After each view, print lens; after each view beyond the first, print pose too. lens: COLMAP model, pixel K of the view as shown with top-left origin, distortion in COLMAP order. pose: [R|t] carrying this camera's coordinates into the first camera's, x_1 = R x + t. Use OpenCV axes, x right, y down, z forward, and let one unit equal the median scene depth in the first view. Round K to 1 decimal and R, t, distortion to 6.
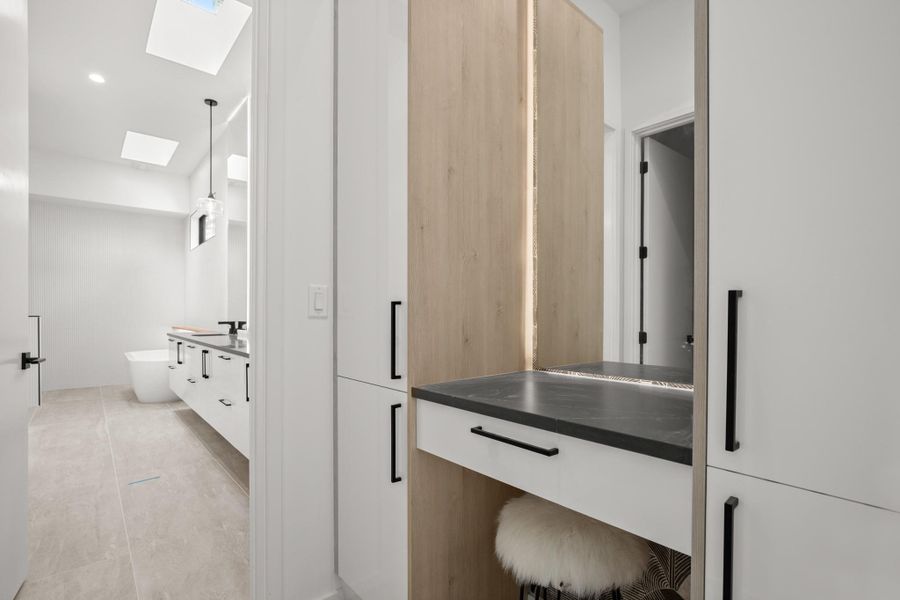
lens RADIAL K [[416.2, 0, 453.6], [0, 416.2, 306.3], [0, 0, 1]] dist [-0.007873, 0.000269]
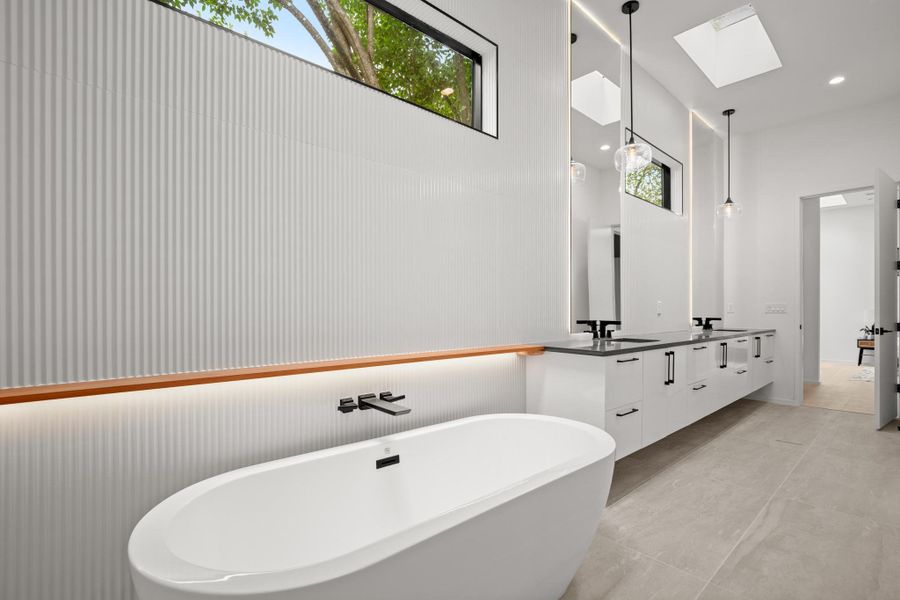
lens RADIAL K [[416.2, 0, 453.6], [0, 416.2, 306.3], [0, 0, 1]] dist [-0.007873, 0.000269]
pose [[-0.011938, 0.013119, 0.999843, -1.757931], [-0.028584, 0.999501, -0.013456, 0.044406], [-0.999520, -0.028740, -0.011557, 1.797462]]
